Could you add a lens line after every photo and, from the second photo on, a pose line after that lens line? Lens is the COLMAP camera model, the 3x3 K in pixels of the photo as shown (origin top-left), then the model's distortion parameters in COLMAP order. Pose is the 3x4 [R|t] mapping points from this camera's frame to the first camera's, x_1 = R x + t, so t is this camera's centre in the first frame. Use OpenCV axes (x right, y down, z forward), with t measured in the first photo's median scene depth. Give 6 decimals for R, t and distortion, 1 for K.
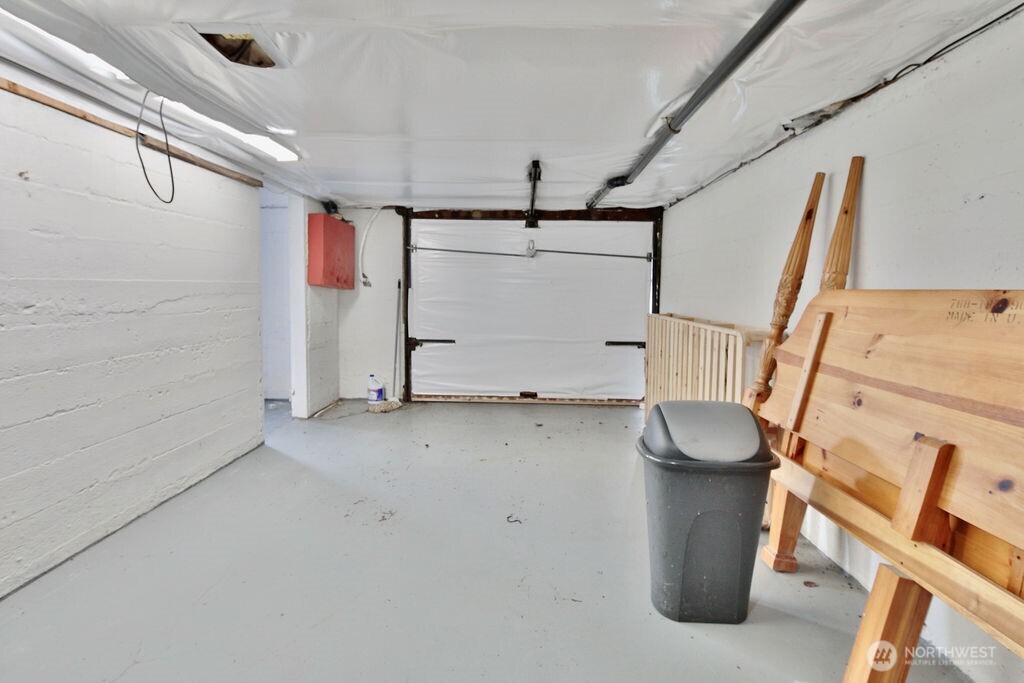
lens RADIAL K [[543.5, 0, 506.2], [0, 543.5, 327.6], [0, 0, 1]] dist [0.006547, 0.000127]
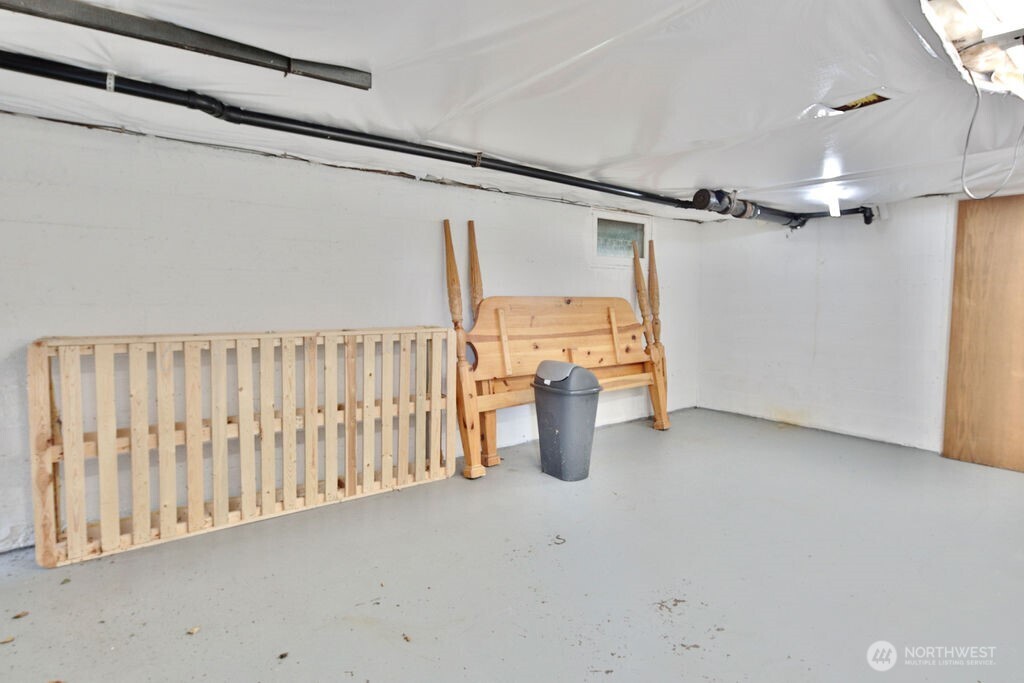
lens RADIAL K [[543.5, 0, 506.2], [0, 543.5, 327.6], [0, 0, 1]] dist [0.006547, 0.000127]
pose [[-0.641600, -0.069594, 0.763876, -0.976301], [0.031315, 0.992669, 0.116740, -0.208033], [-0.766400, 0.098821, -0.634717, 2.522452]]
